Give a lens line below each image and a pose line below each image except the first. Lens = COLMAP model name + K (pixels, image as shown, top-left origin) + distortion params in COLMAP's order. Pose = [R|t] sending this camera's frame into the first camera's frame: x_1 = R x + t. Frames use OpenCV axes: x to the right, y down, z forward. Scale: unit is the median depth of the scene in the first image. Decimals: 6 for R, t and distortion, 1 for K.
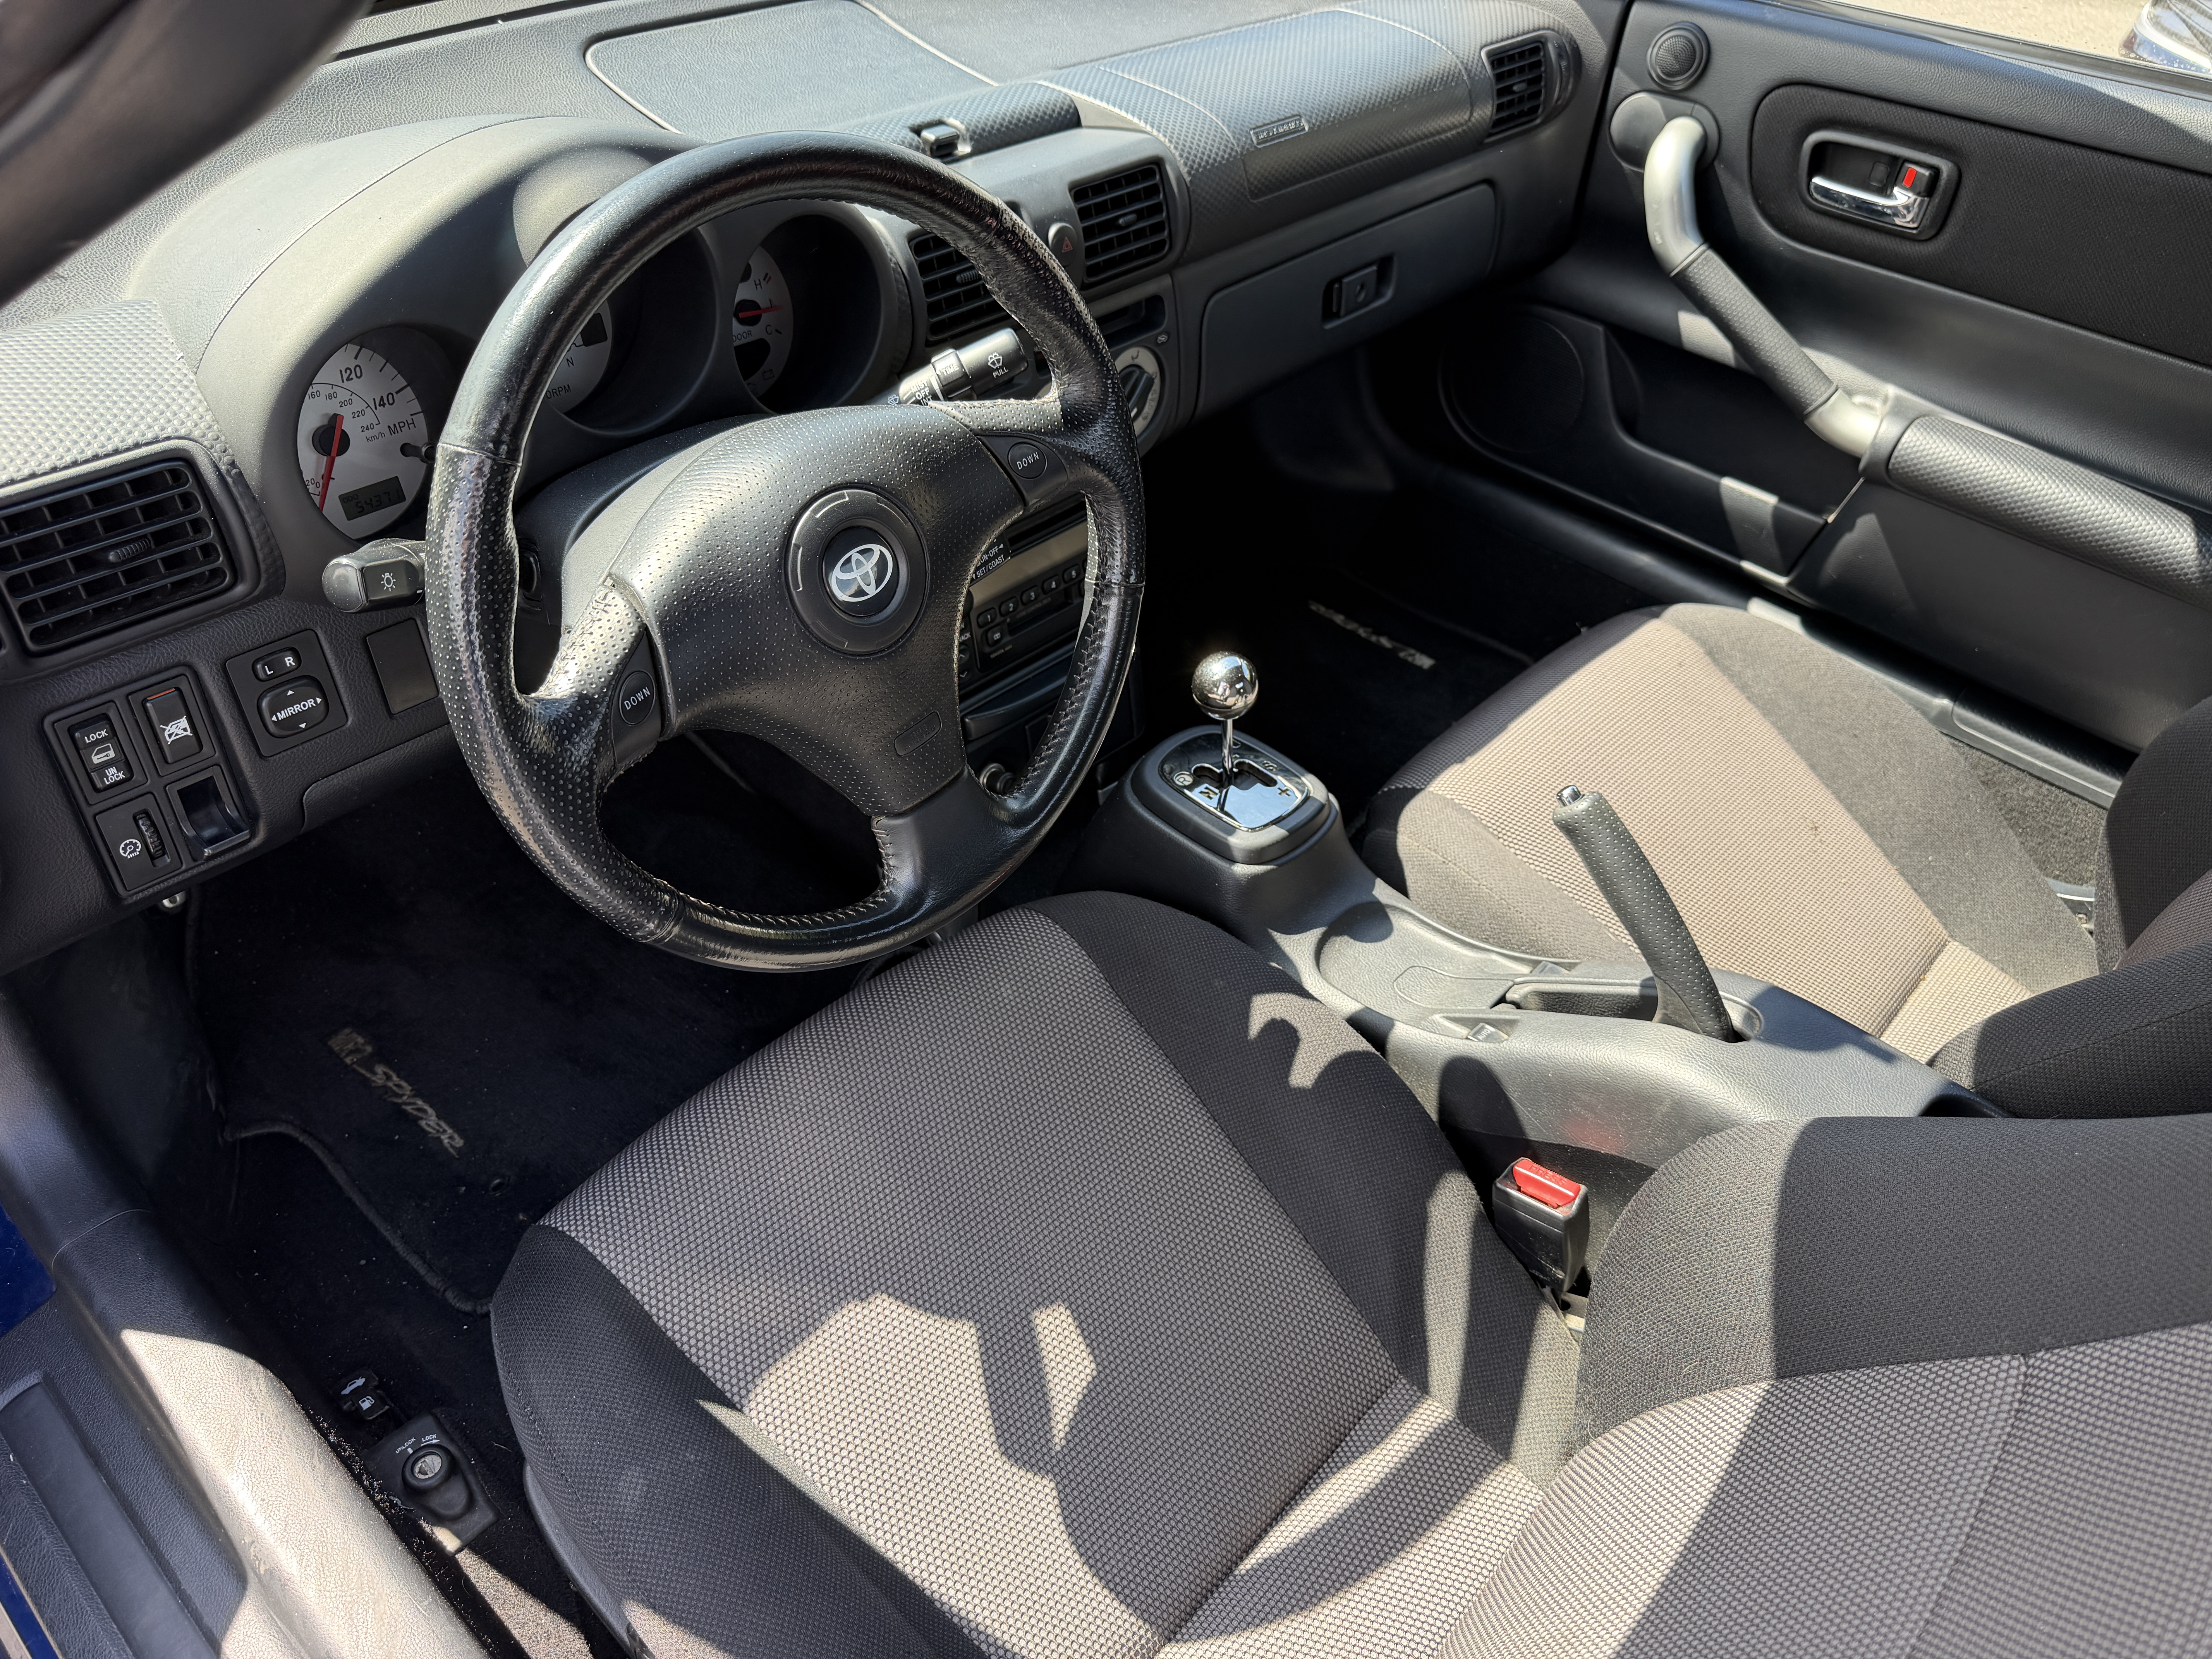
lens RADIAL K [[1570.3, 0, 1106.0], [0, 1570.3, 829.5], [0, 0, 1]] dist [0.083562, -0.118698]
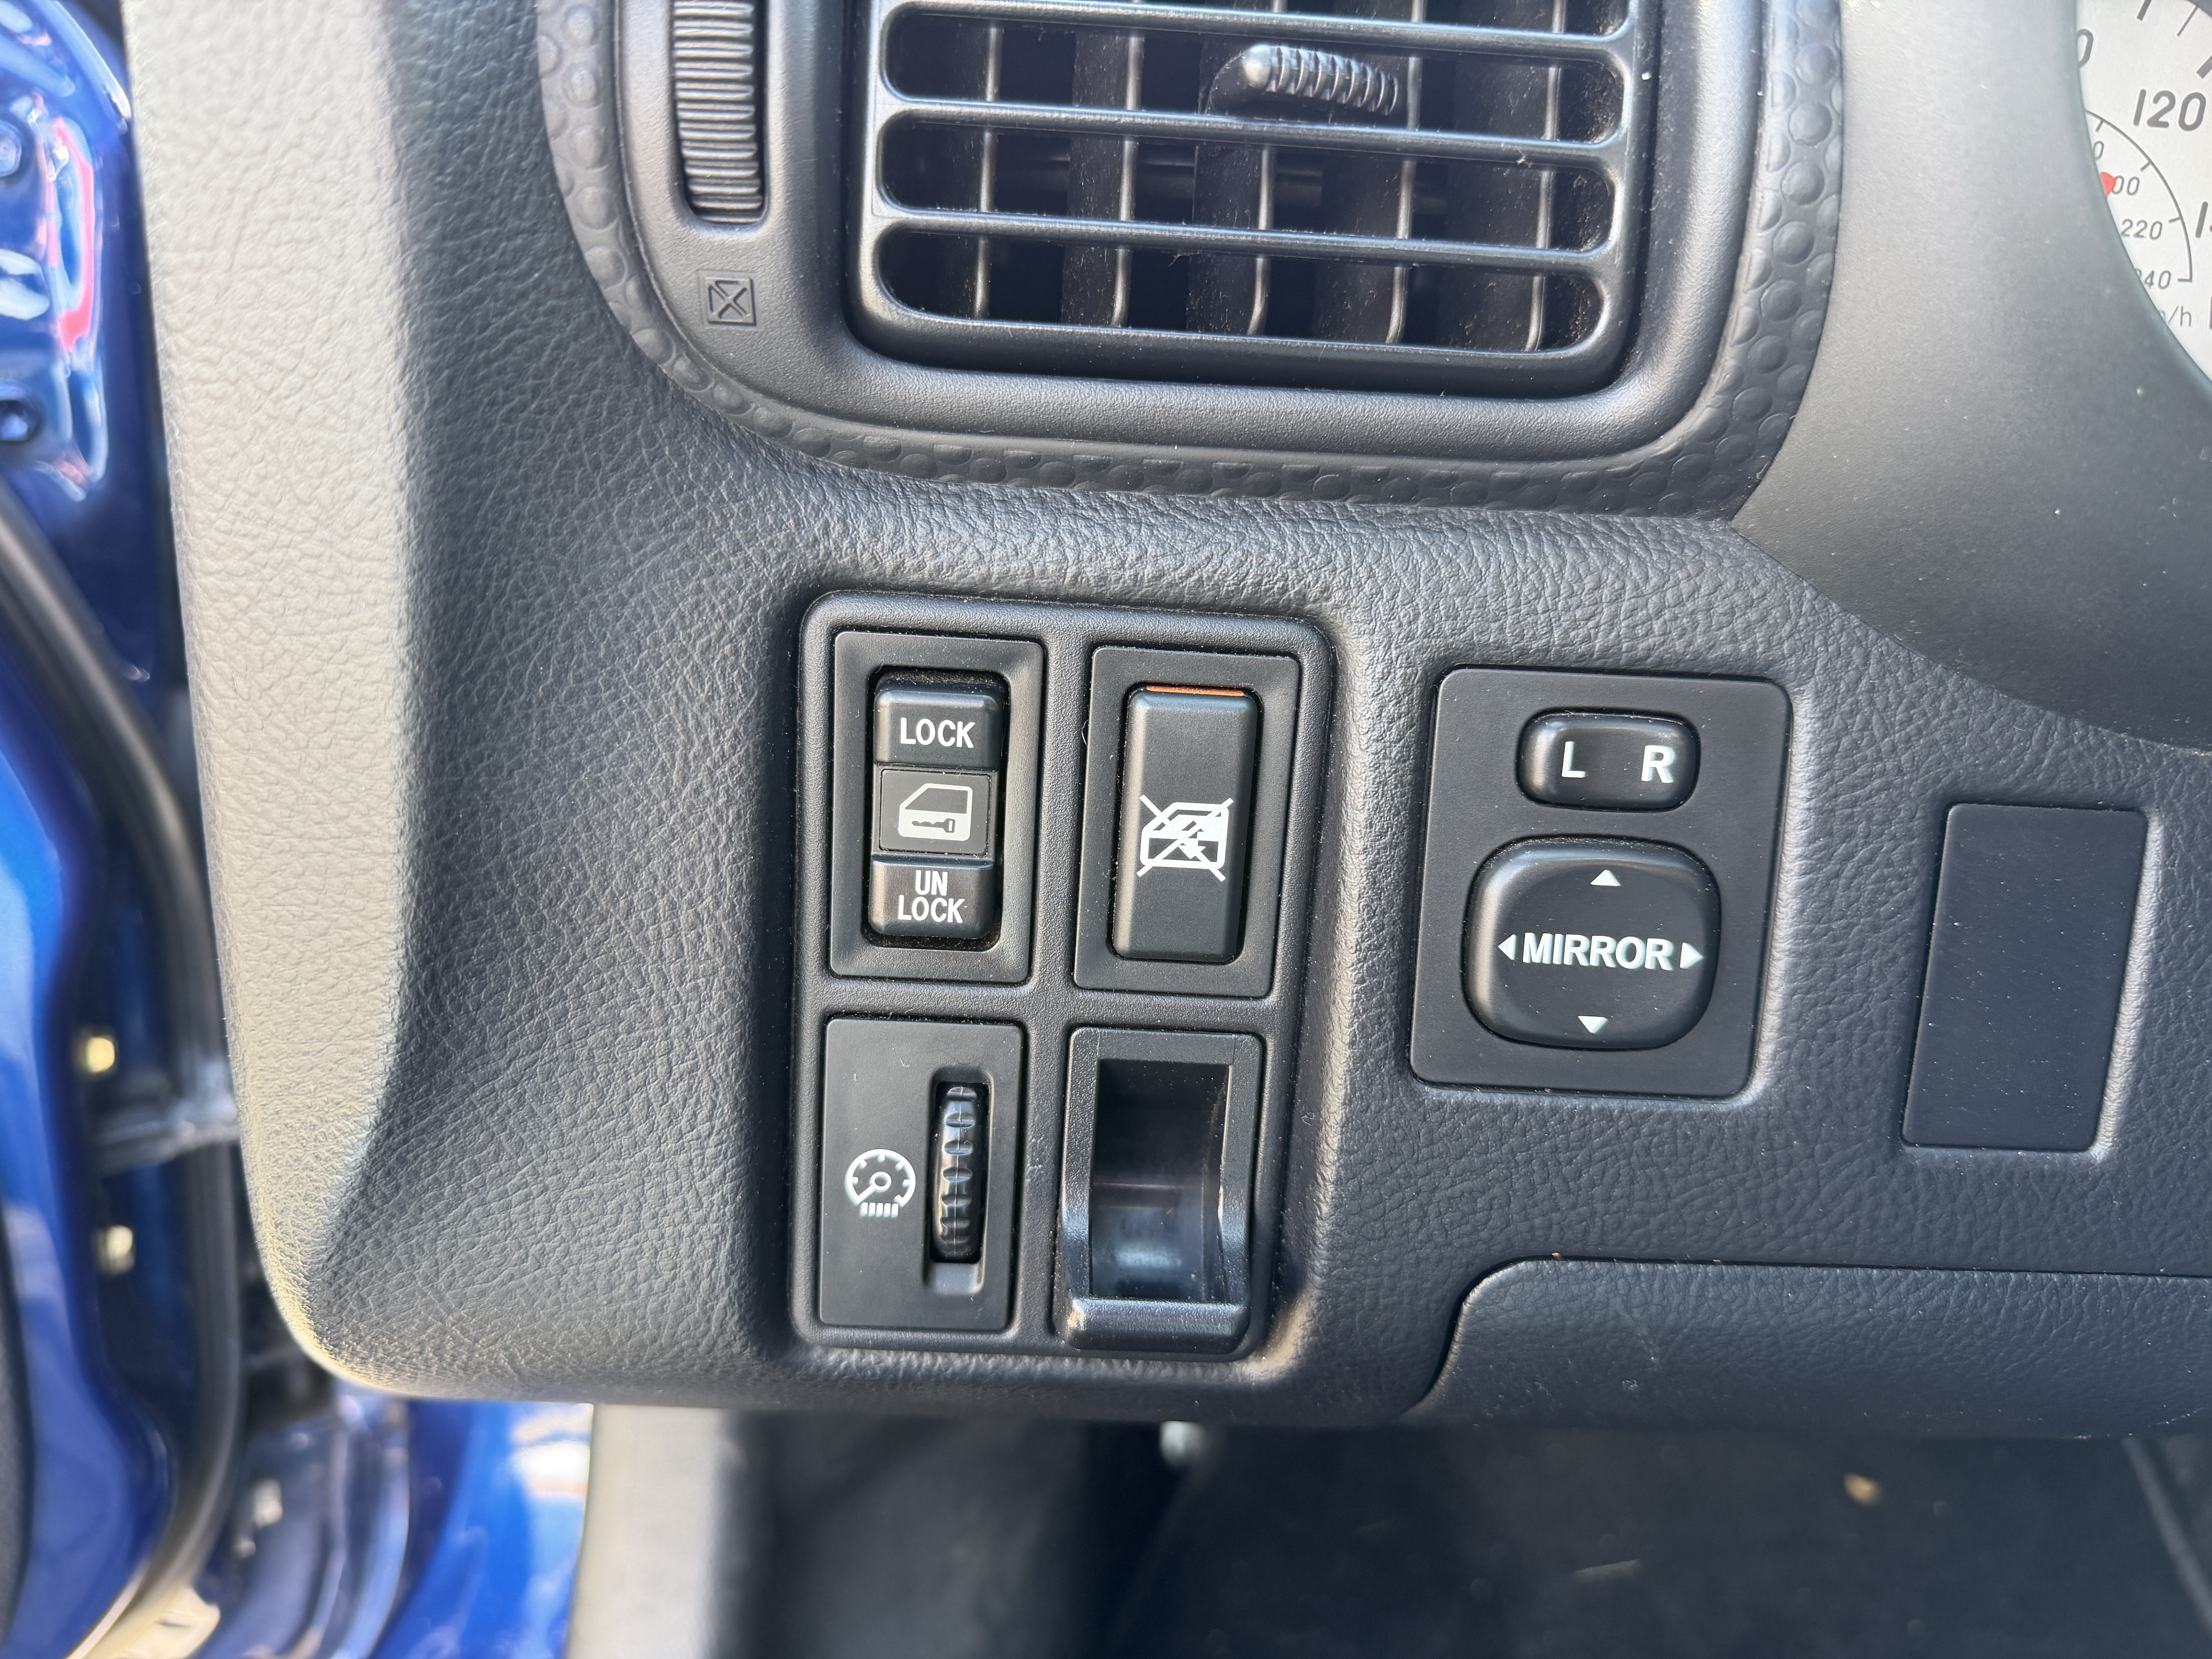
lens RADIAL K [[1538.5, 0, 1106.0], [0, 1538.5, 829.5], [0, 0, 1]] dist [0.053837, -0.007057]
pose [[0.666615, 0.189601, -0.720886, -0.394130], [-0.479880, 0.849198, -0.220404, 0.000094], [0.570385, 0.492864, 0.657074, 0.798831]]
